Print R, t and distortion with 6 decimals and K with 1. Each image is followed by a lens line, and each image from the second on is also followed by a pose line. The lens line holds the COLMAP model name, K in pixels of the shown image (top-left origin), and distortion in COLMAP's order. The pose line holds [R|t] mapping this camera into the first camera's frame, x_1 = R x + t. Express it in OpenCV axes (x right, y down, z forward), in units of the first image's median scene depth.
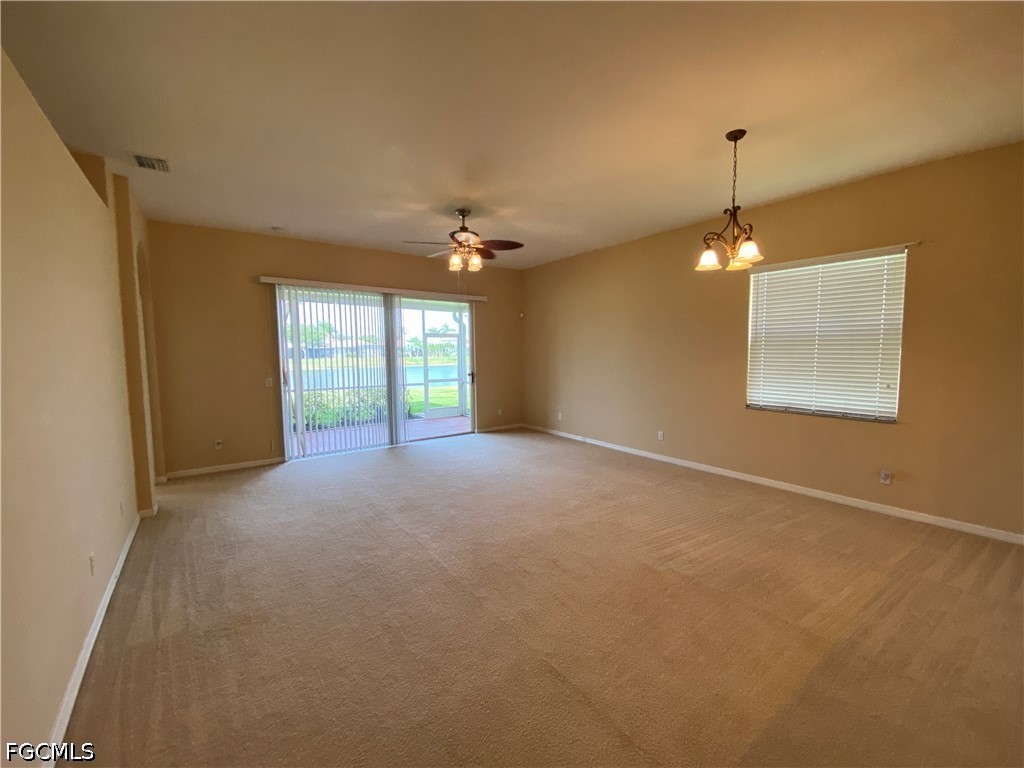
lens RADIAL K [[419.4, 0, 511.9], [0, 419.4, 388.3], [0, 0, 1]] dist [-0.005581, -0.002245]
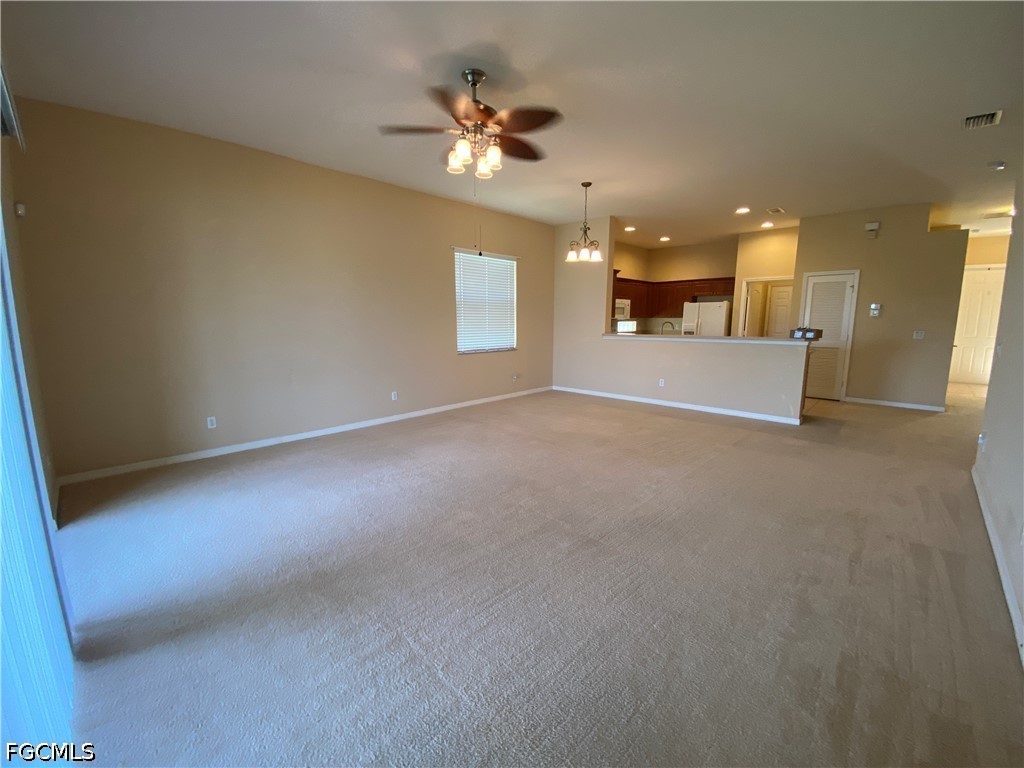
lens RADIAL K [[419.4, 0, 508.7], [0, 419.4, 384.2], [0, 0, 1]] dist [-0.005581, -0.002245]
pose [[-0.160307, -0.143511, 0.976579, -0.797518], [0.096072, 0.982408, 0.160138, -0.060154], [-0.982381, 0.119493, -0.143700, 1.044070]]
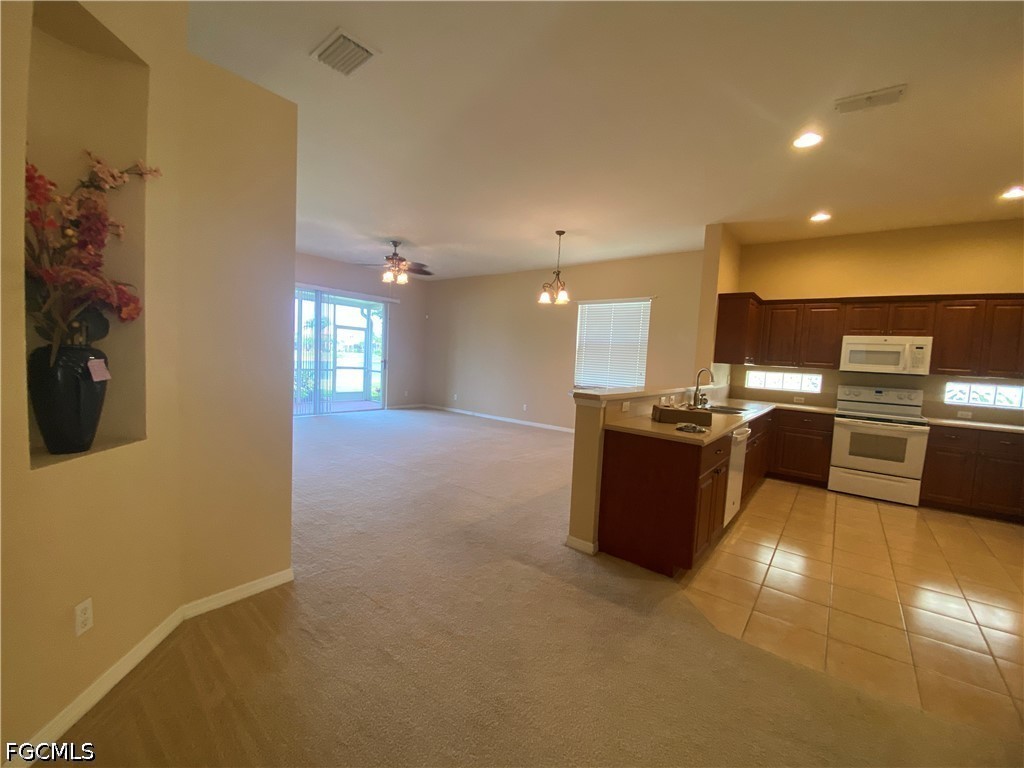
lens RADIAL K [[419.4, 0, 518.0], [0, 419.4, 384.5], [0, 0, 1]] dist [-0.005581, -0.002245]
pose [[0.961230, 0.039078, 0.272966, -0.085811], [-0.034712, 0.999181, -0.020808, 0.076460], [-0.273556, 0.010526, 0.961798, -0.477320]]
